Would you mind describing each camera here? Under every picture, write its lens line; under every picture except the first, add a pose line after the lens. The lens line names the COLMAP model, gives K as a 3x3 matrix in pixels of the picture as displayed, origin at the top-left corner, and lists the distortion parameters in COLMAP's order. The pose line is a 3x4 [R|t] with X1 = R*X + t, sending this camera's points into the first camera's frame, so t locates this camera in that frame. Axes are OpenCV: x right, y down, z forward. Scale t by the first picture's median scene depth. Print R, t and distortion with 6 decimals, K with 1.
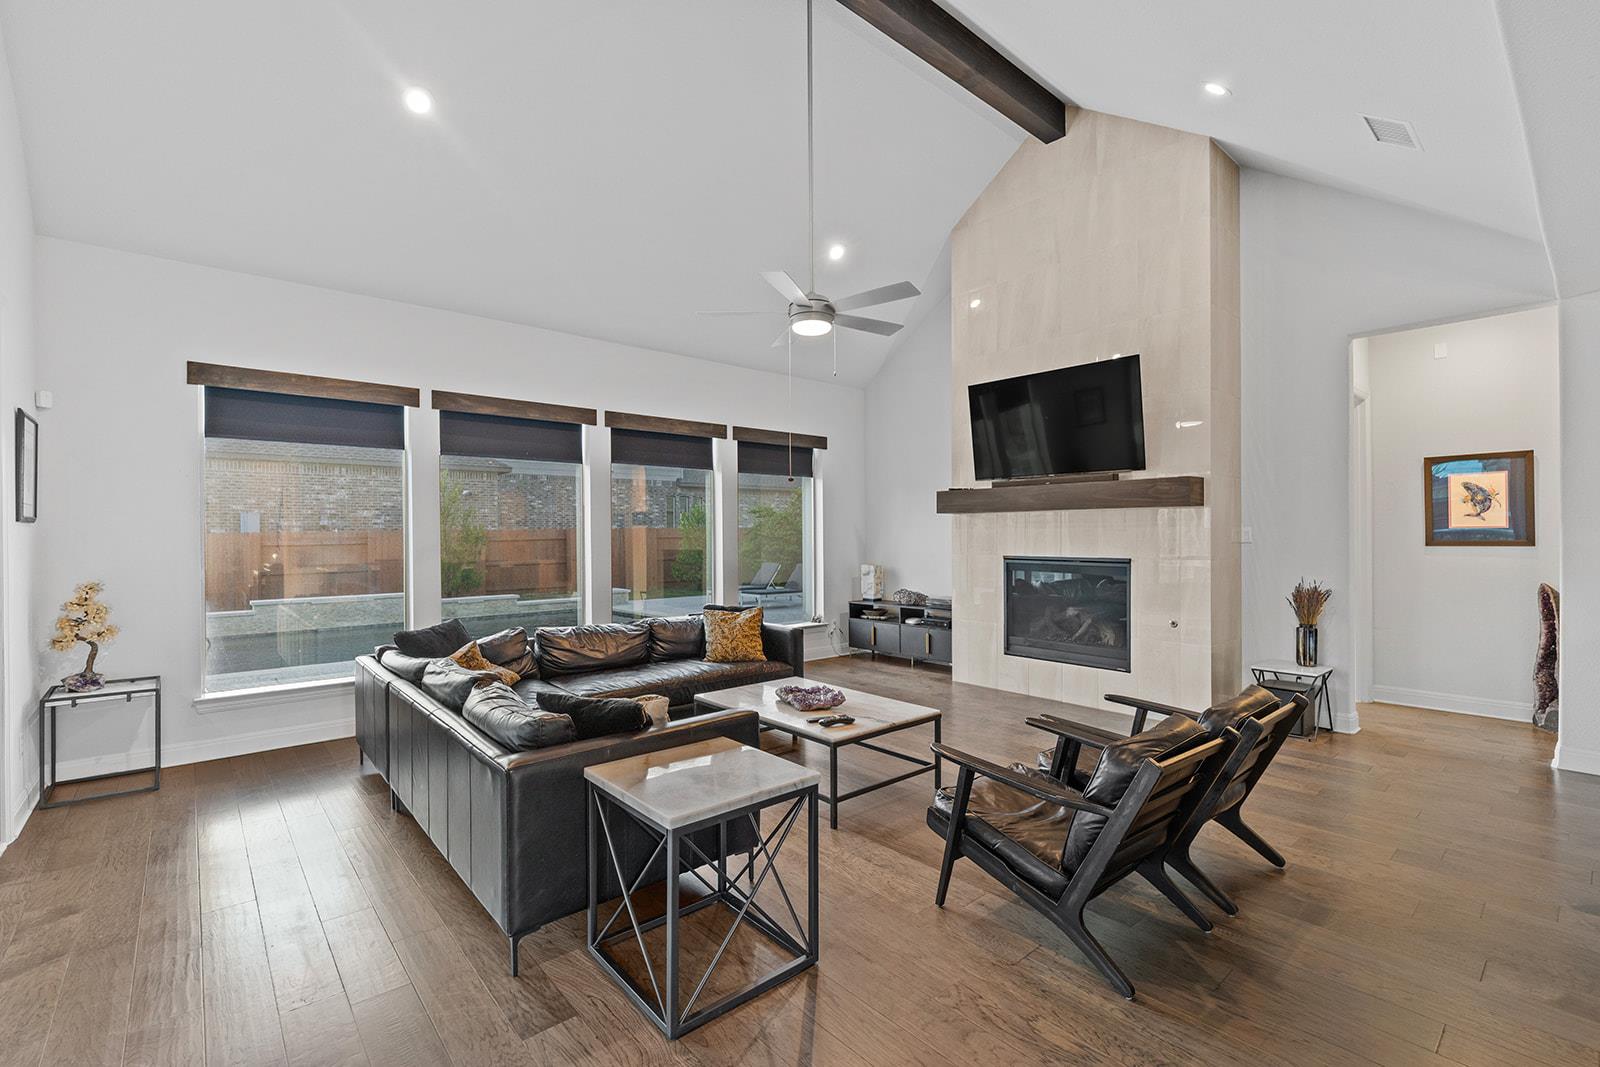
lens RADIAL K [[697.0, 0, 796.4], [0, 697.0, 524.0], [0, 0, 1]] dist [0.001169, -0.000147]
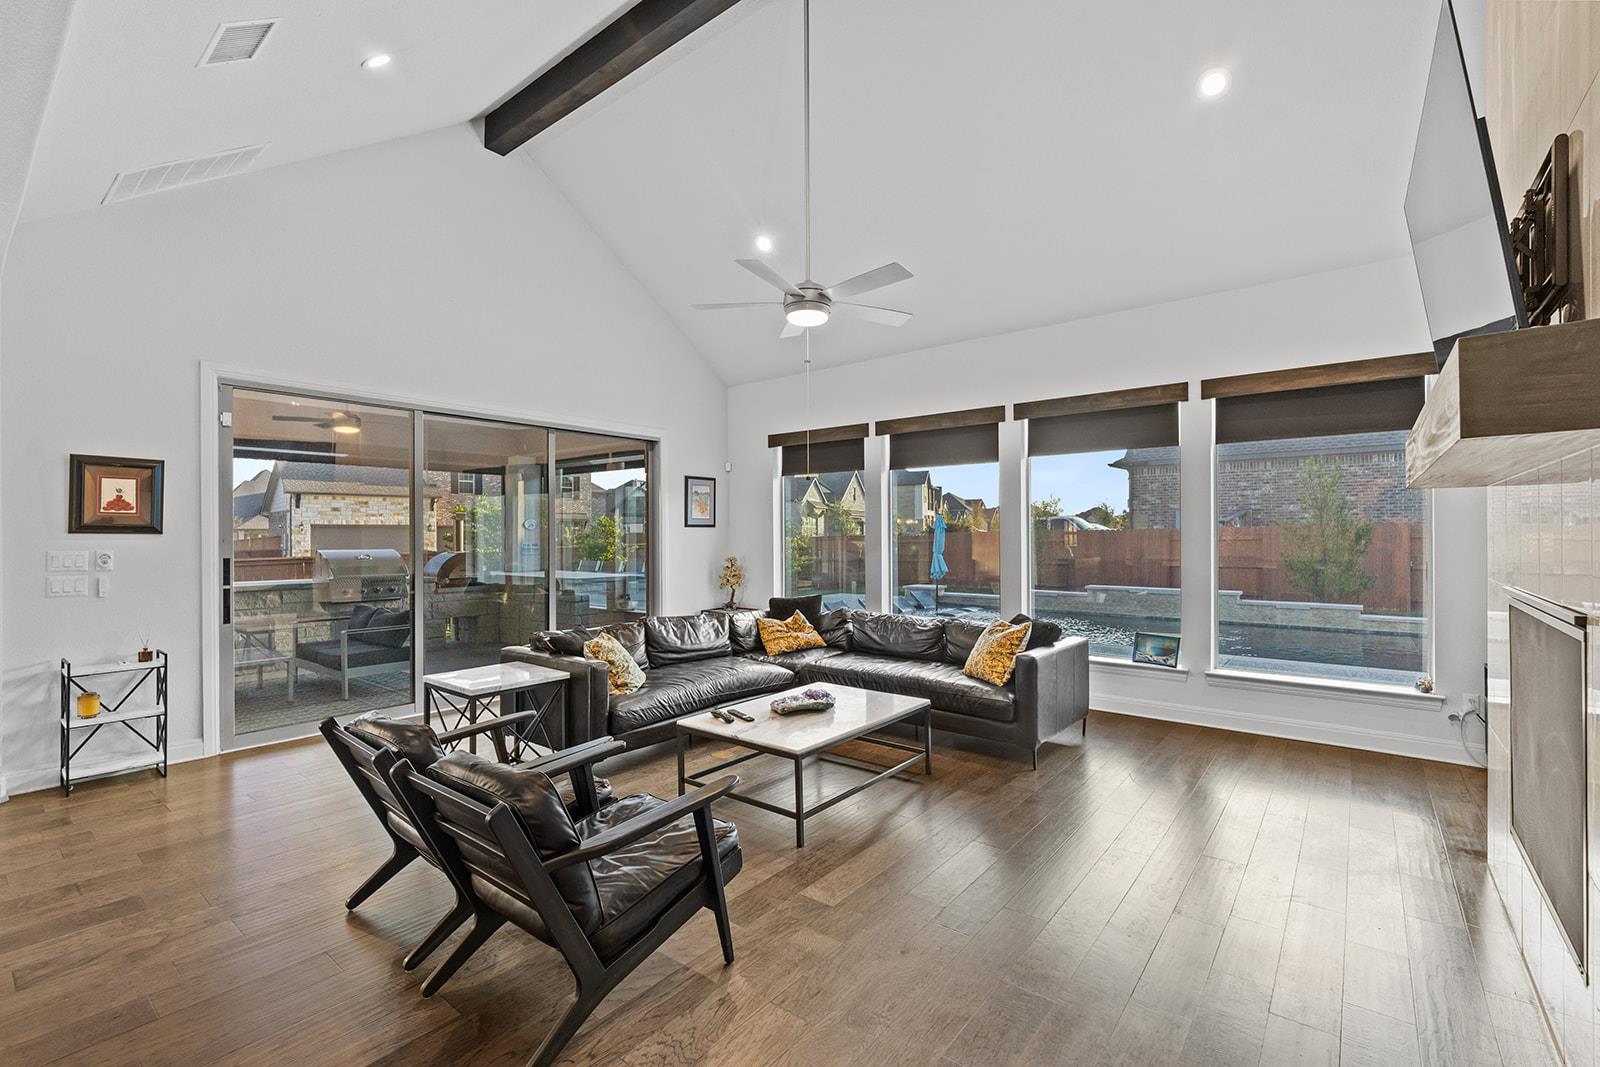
lens RADIAL K [[697.0, 0, 794.9], [0, 697.0, 537.4], [0, 0, 1]] dist [0.001169, -0.000147]
pose [[0.171871, 0.008869, -0.985080, 0.363520], [0.018828, 0.999747, 0.012286, 0.002424], [0.984940, -0.020659, 0.171660, 0.310127]]
